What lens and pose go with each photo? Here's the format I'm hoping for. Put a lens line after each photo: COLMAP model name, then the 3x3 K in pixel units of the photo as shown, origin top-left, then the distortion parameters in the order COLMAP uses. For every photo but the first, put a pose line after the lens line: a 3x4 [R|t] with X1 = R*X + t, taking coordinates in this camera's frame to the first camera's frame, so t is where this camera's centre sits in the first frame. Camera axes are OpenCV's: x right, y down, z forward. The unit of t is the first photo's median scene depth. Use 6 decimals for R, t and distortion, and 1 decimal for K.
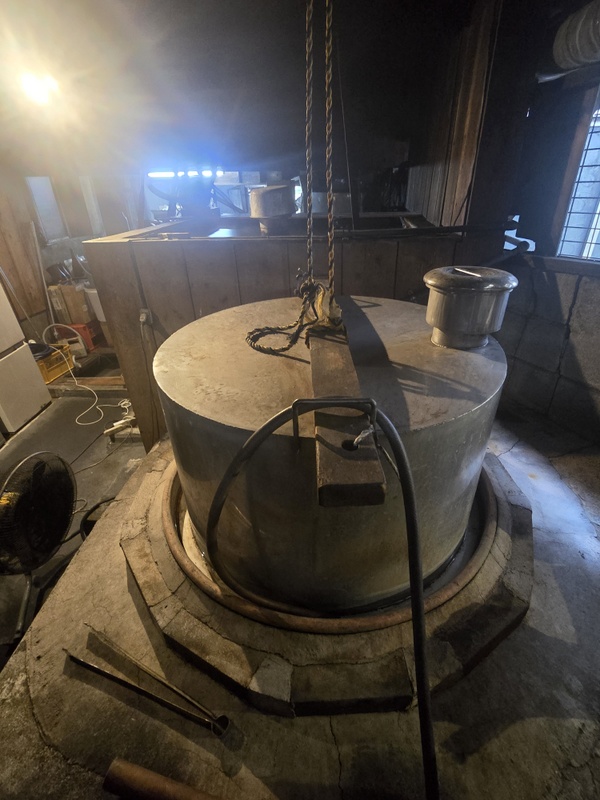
lens RADIAL K [[385.1, 0, 313.7], [0, 385.1, 399.9], [0, 0, 1]] dist [-0.002213, 0.002220]
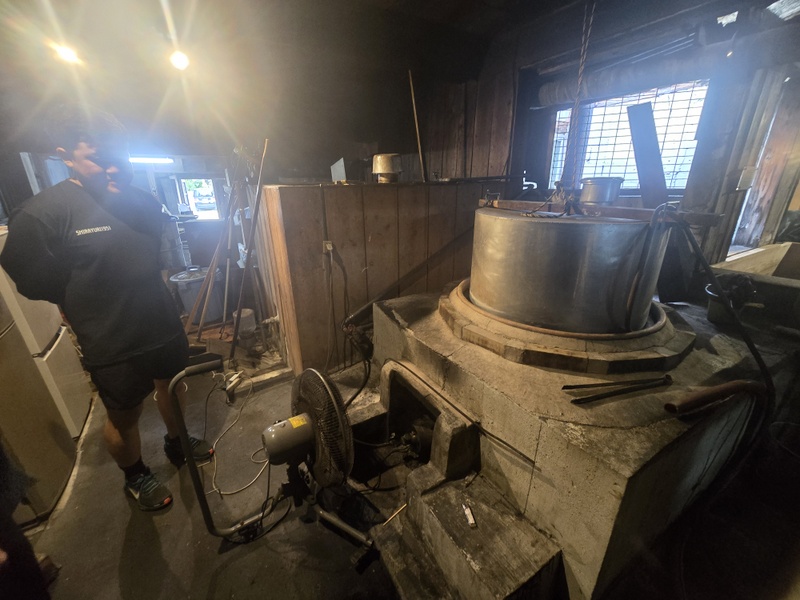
lens RADIAL K [[326.1, 0, 403.1], [0, 326.1, 295.2], [0, 0, 1]] dist [-0.001349, -0.001439]
pose [[0.816698, -0.180449, 0.548127, -1.887995], [0.281370, 0.953812, -0.105231, 0.221555], [-0.503821, 0.240168, 0.829749, 0.198511]]
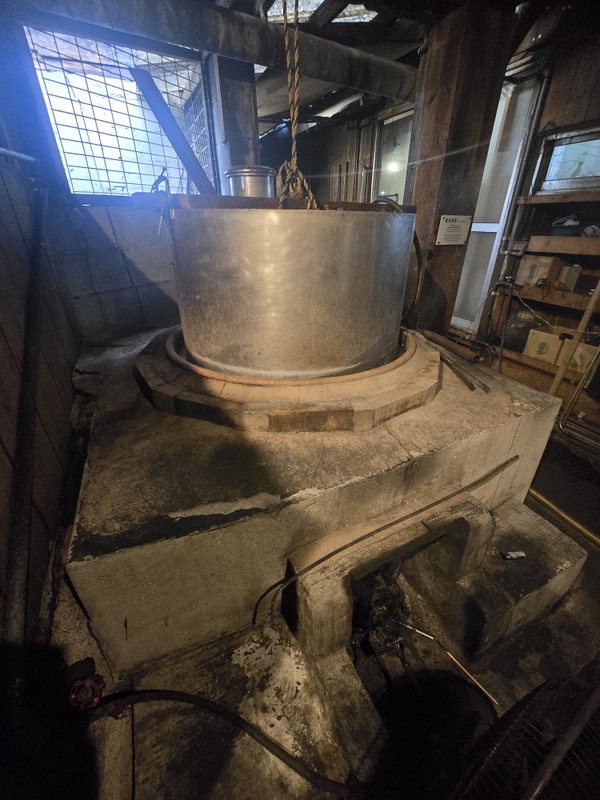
lens RADIAL K [[326.1, 0, 307.5], [0, 326.1, 400.9], [0, 0, 1]] dist [-0.001349, -0.001439]
pose [[-0.495288, -0.409925, 0.765931, -1.383109], [0.436016, 0.645278, 0.627301, -0.502646], [-0.751385, 0.644653, -0.140865, 1.860139]]
